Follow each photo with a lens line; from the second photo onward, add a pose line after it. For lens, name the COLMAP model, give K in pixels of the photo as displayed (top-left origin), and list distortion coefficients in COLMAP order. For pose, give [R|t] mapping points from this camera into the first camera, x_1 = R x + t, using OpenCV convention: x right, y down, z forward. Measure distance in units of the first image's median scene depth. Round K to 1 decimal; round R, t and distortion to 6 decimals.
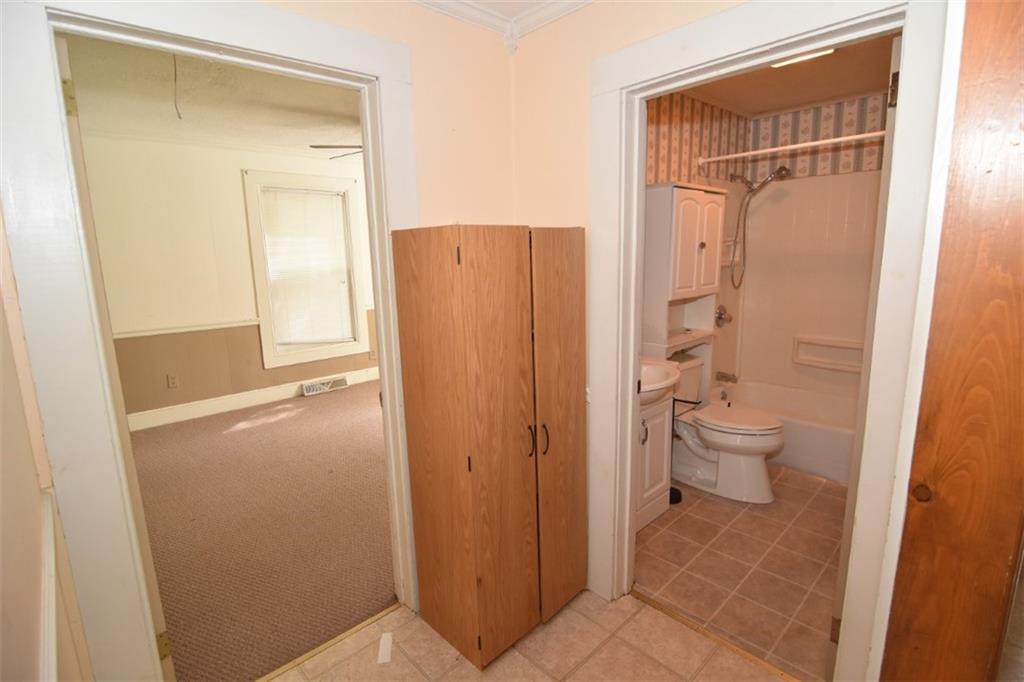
lens RADIAL K [[490.8, 0, 511.9], [0, 490.8, 341.2], [0, 0, 1]] dist [-0.010635, -0.008610]
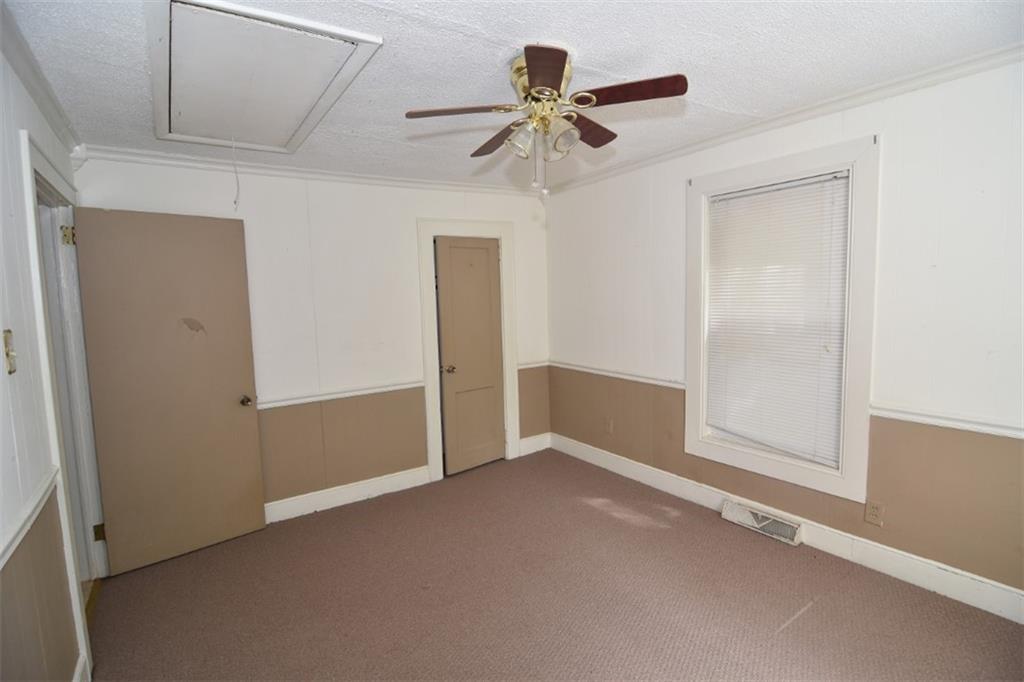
lens RADIAL K [[490.8, 0, 509.0], [0, 490.8, 339.3], [0, 0, 1]] dist [-0.010635, -0.008610]
pose [[-0.154257, 0.109885, -0.981901, 0.219288], [-0.155195, 0.978765, 0.133916, -0.159037], [0.975766, 0.173044, -0.133928, 0.803673]]
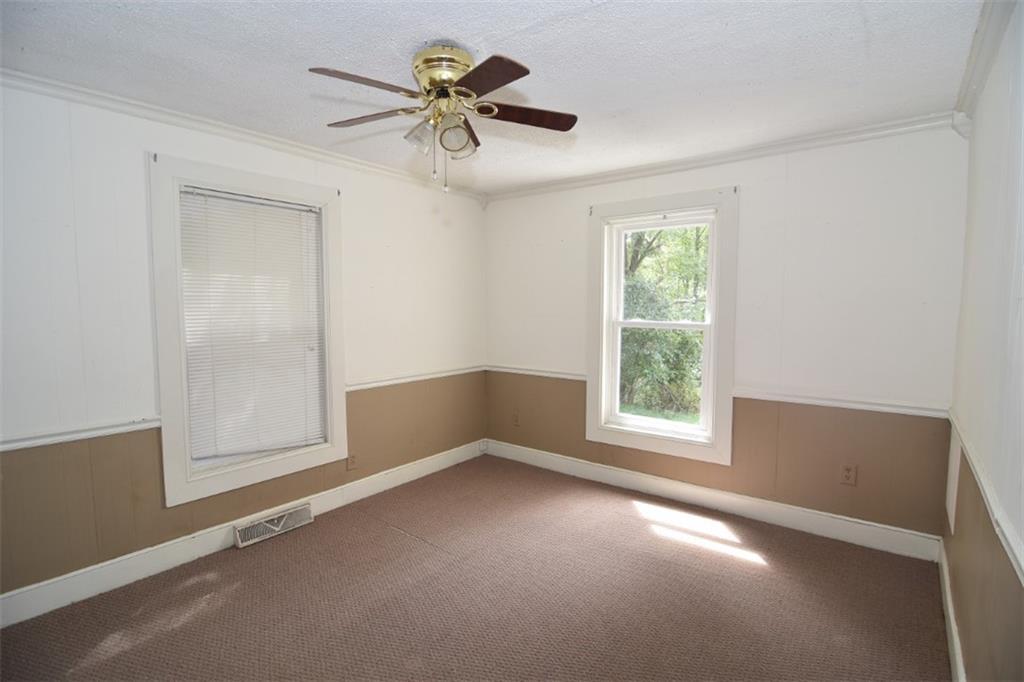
lens RADIAL K [[490.8, 0, 517.2], [0, 490.8, 339.5], [0, 0, 1]] dist [-0.010635, -0.008610]
pose [[0.986300, 0.005474, 0.164872, -0.204918], [0.013862, 0.993164, -0.115900, -0.061174], [-0.164380, 0.116597, 0.979482, 0.374427]]
